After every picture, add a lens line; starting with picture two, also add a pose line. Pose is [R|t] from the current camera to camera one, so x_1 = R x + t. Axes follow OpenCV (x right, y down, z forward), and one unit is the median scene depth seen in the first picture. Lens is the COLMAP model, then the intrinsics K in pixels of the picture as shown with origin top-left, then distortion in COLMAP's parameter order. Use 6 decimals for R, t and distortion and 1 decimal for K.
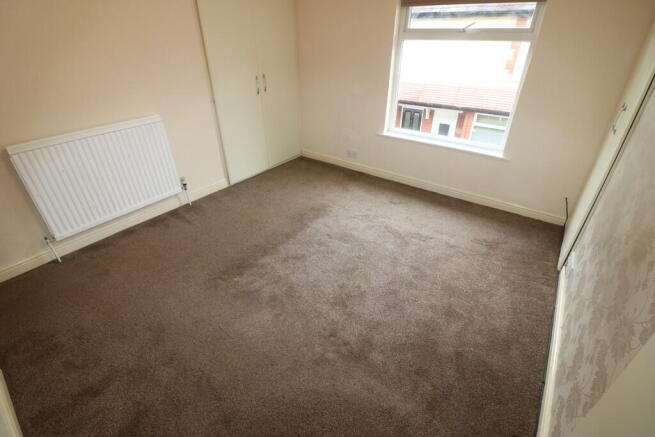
lens RADIAL K [[304.8, 0, 327.1], [0, 304.8, 215.3], [0, 0, 1]] dist [-0.008021, -0.007114]
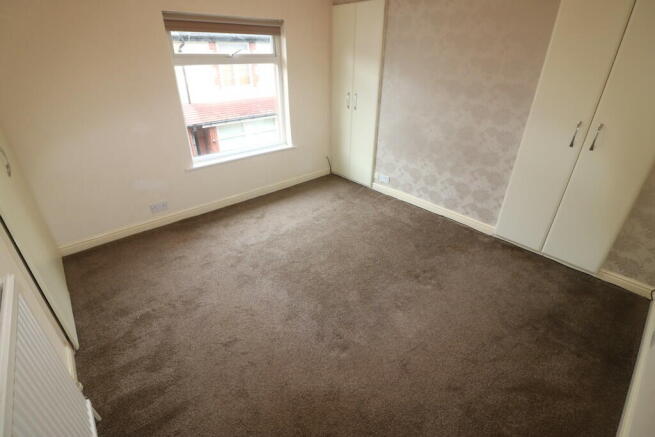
lens RADIAL K [[304.8, 0, 326.4], [0, 304.8, 219.7], [0, 0, 1]] dist [-0.008021, -0.007114]
pose [[0.189627, -0.462172, 0.866278, -0.660272], [0.495413, 0.806779, 0.321983, -0.264814], [-0.847707, 0.368109, 0.381953, 0.428820]]
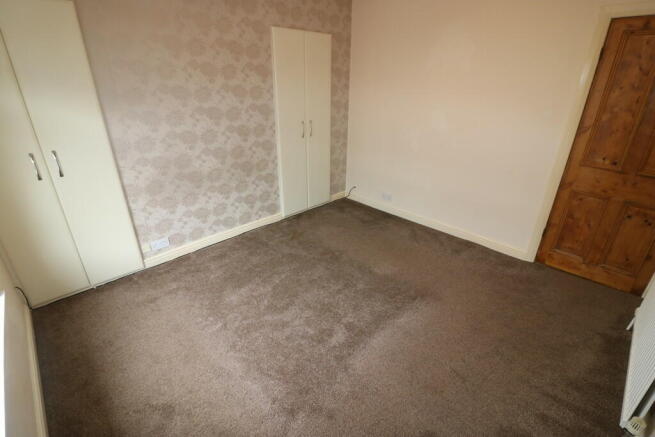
lens RADIAL K [[304.8, 0, 325.2], [0, 304.8, 216.2], [0, 0, 1]] dist [-0.008021, -0.007114]
pose [[-0.992268, -0.037576, 0.118291, -0.074026], [0.073423, 0.590709, 0.803537, -0.628286], [-0.100070, 0.806009, -0.583383, 1.049045]]
